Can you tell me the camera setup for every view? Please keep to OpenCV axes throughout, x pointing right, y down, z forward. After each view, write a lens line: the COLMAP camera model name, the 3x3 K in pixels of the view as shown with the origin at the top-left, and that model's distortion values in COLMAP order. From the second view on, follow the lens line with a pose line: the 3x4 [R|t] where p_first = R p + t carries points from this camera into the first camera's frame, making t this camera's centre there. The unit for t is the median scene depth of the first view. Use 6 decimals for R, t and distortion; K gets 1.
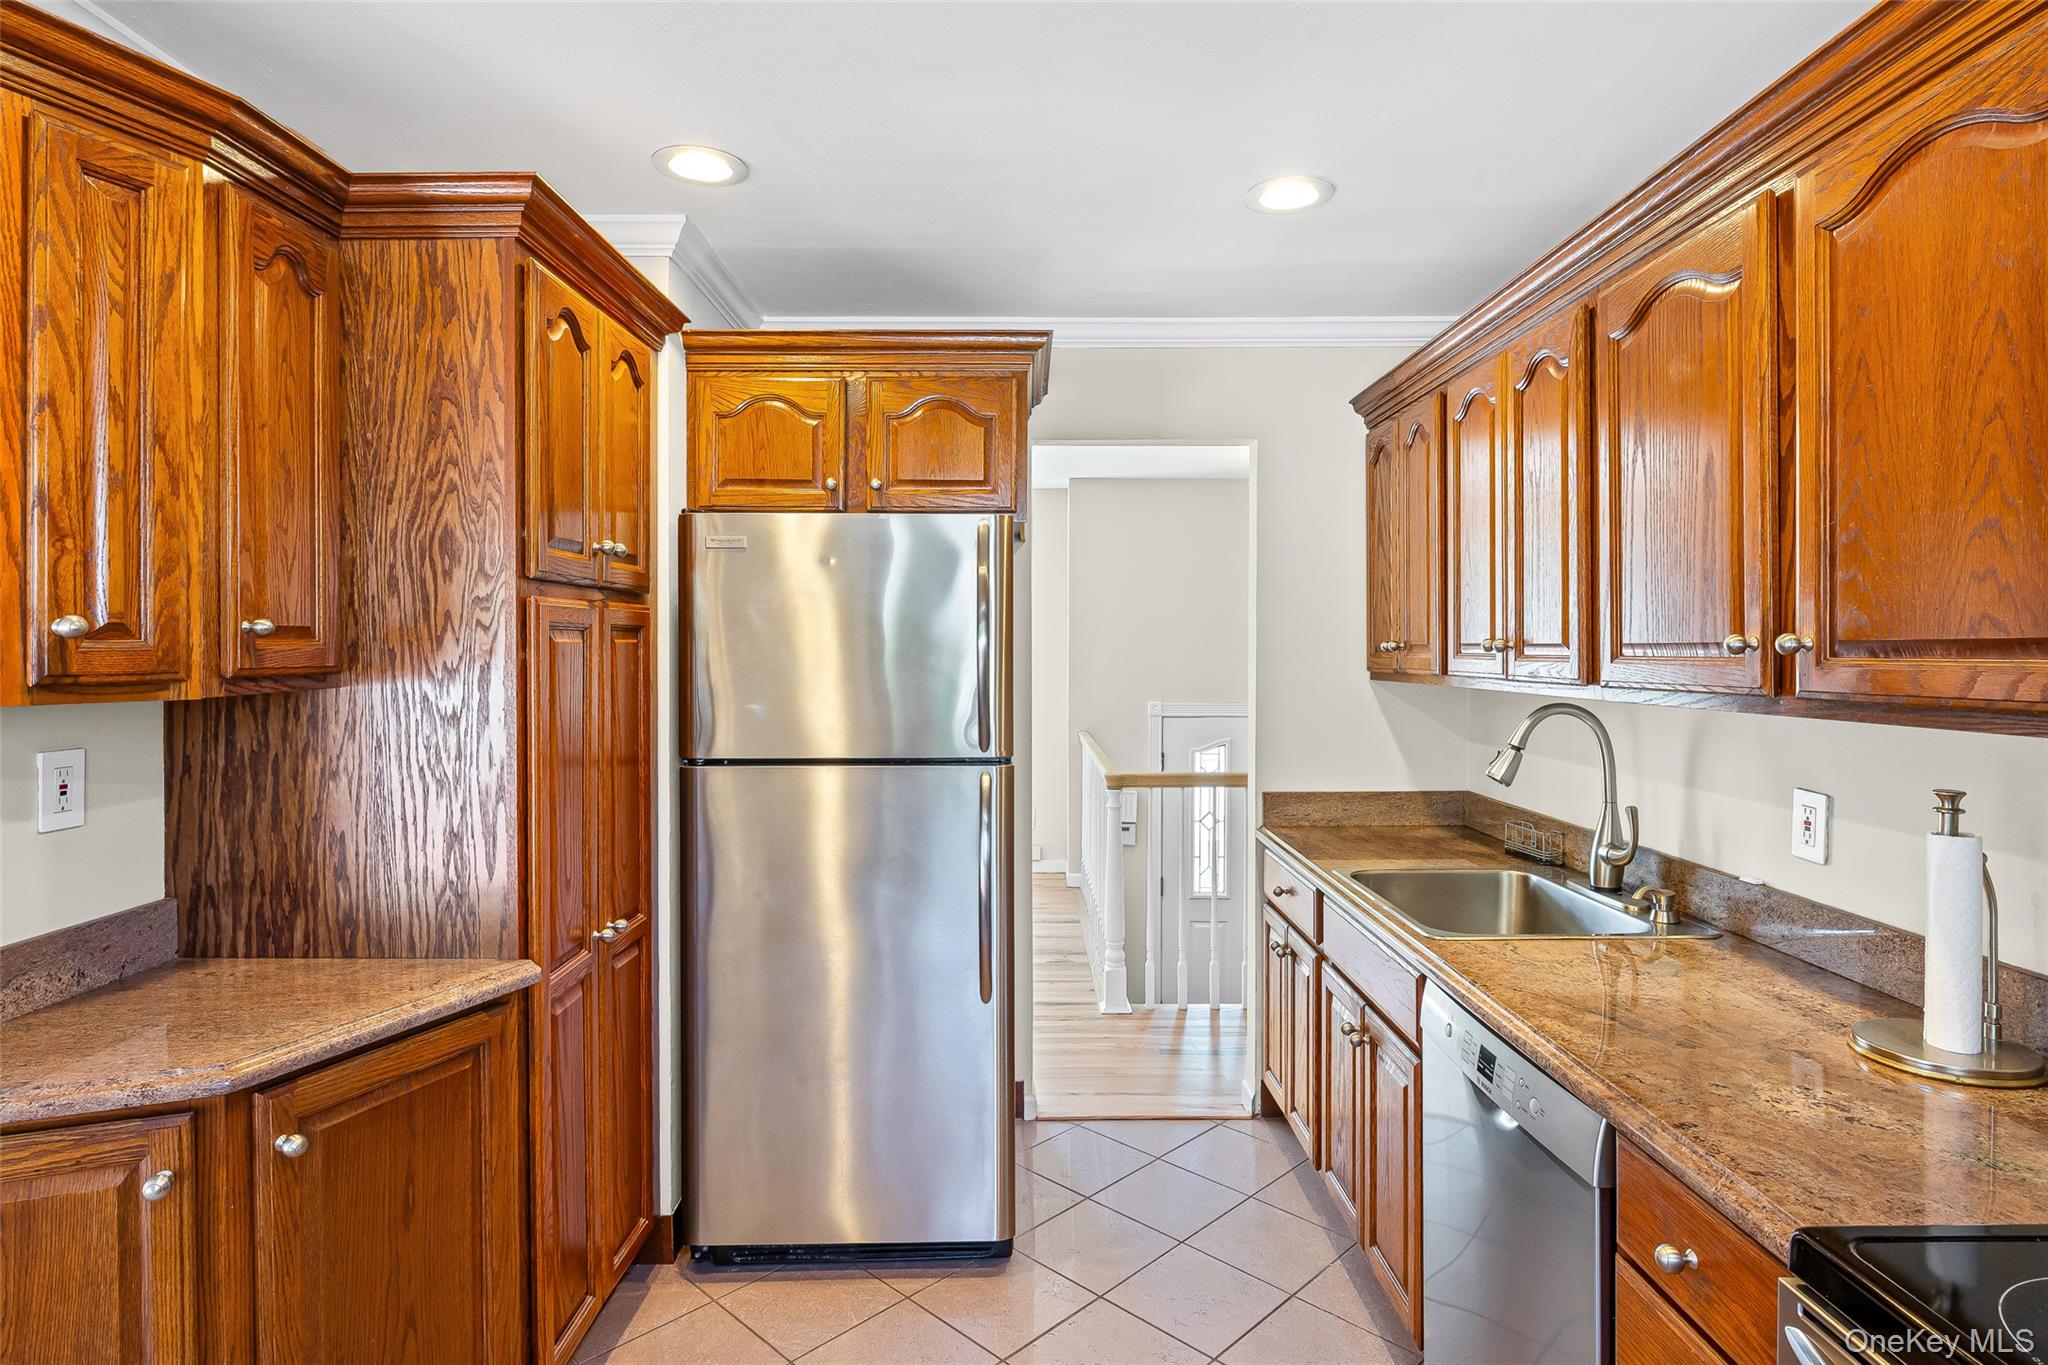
lens RADIAL K [[1089.8, 0, 1021.8], [0, 1089.8, 670.1], [0, 0, 1]] dist [-0.005554, -0.001297]
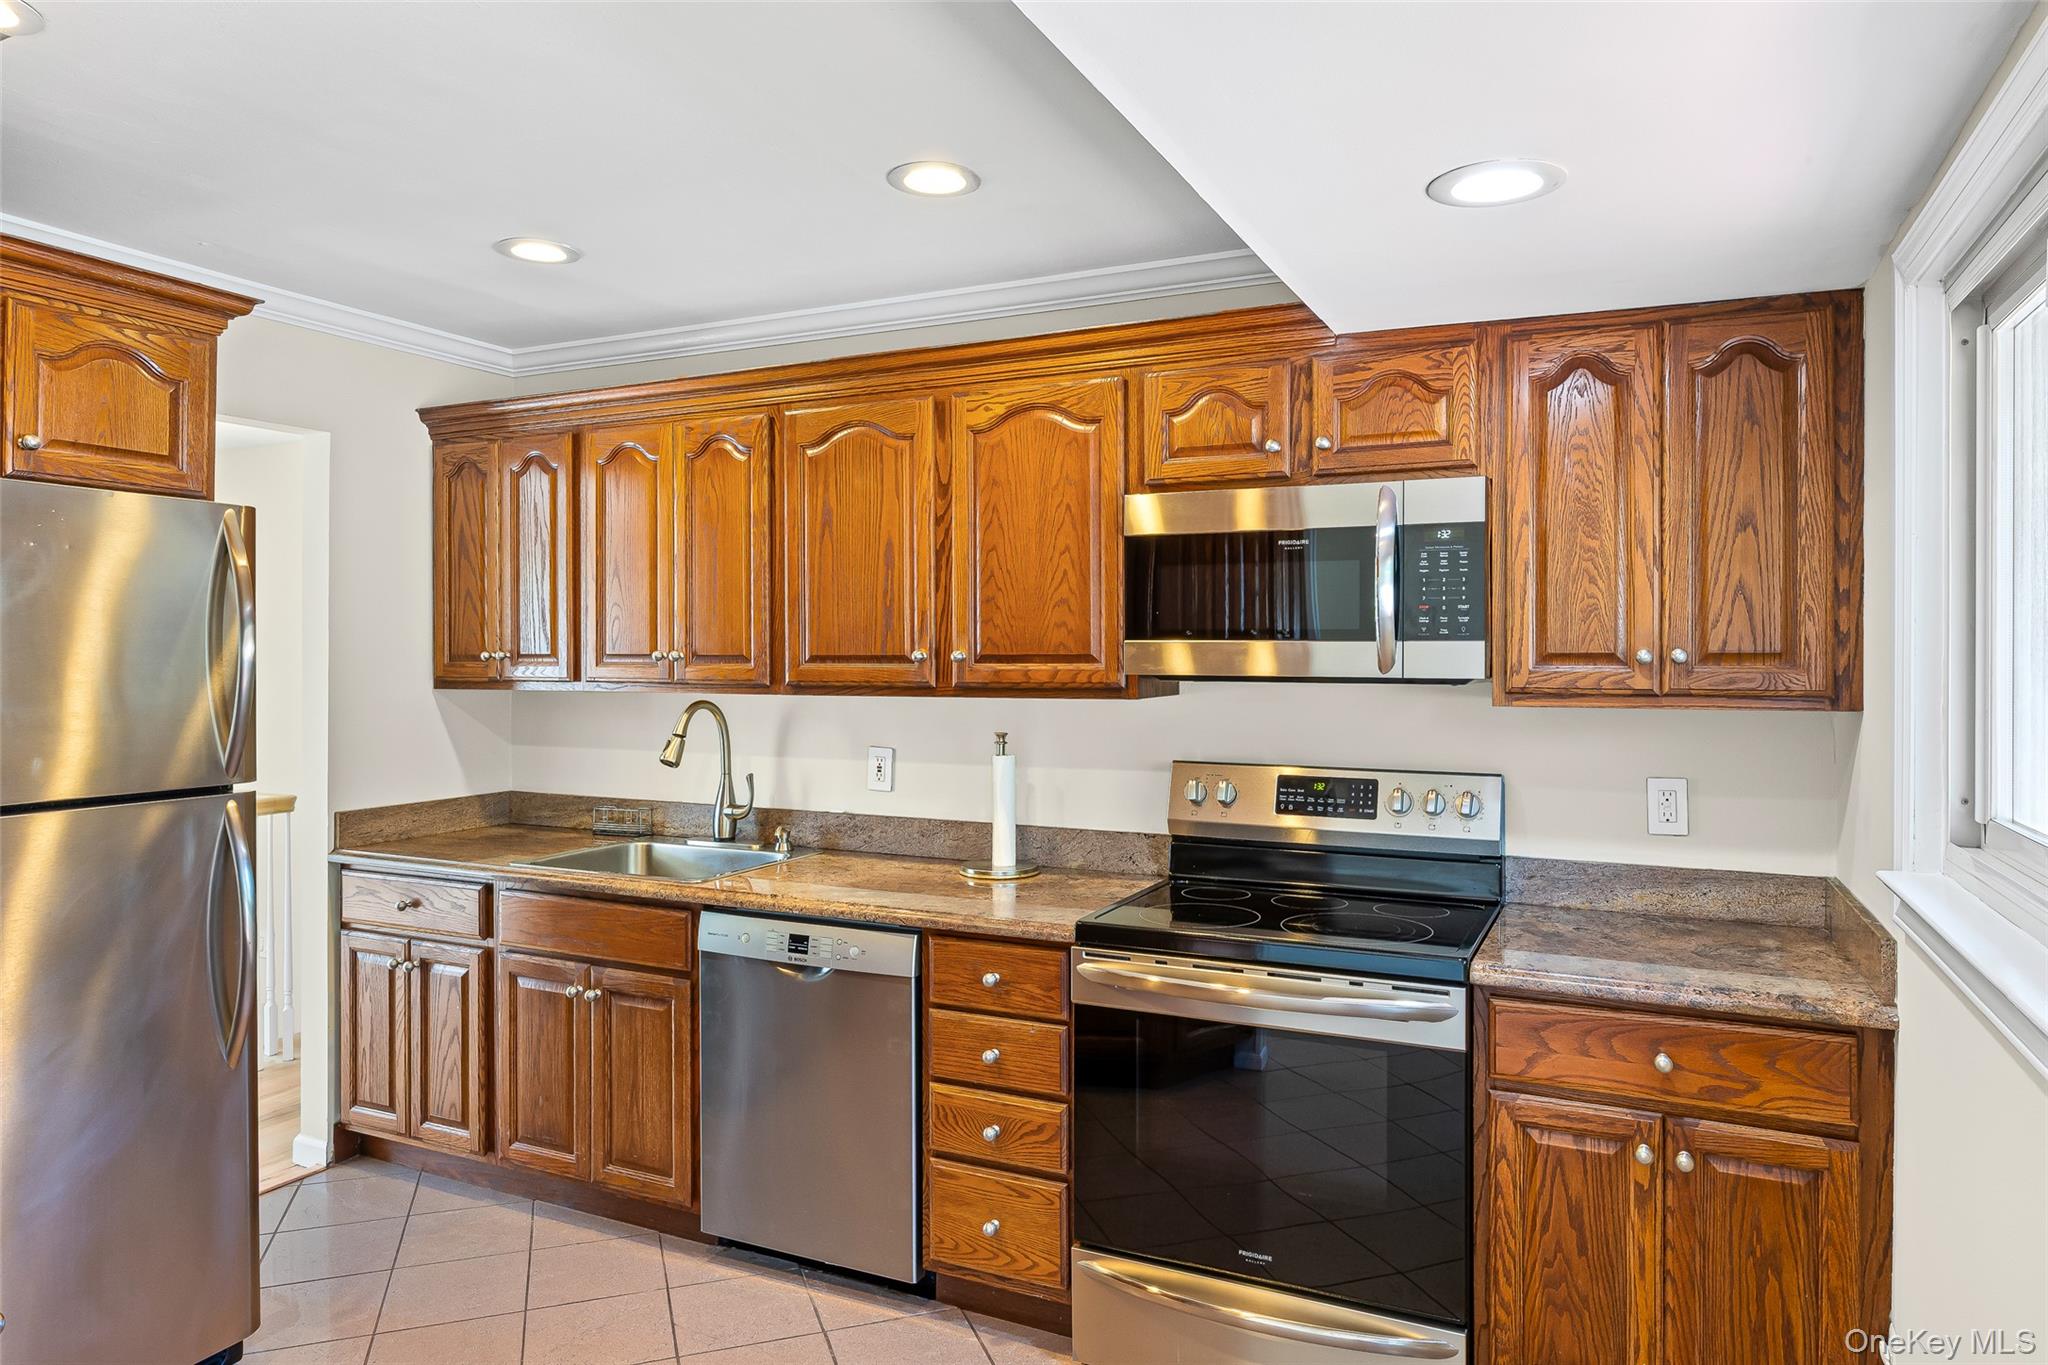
lens RADIAL K [[1304.1, 0, 1024.3], [0, 1304.1, 672.1], [0, 0, 1]] dist [0.003887, 0.000590]
pose [[0.423368, -0.004286, 0.905948, -0.789583], [0.015295, 0.999880, -0.002417, 0.006255], [-0.905829, 0.014880, 0.423383, -0.012120]]
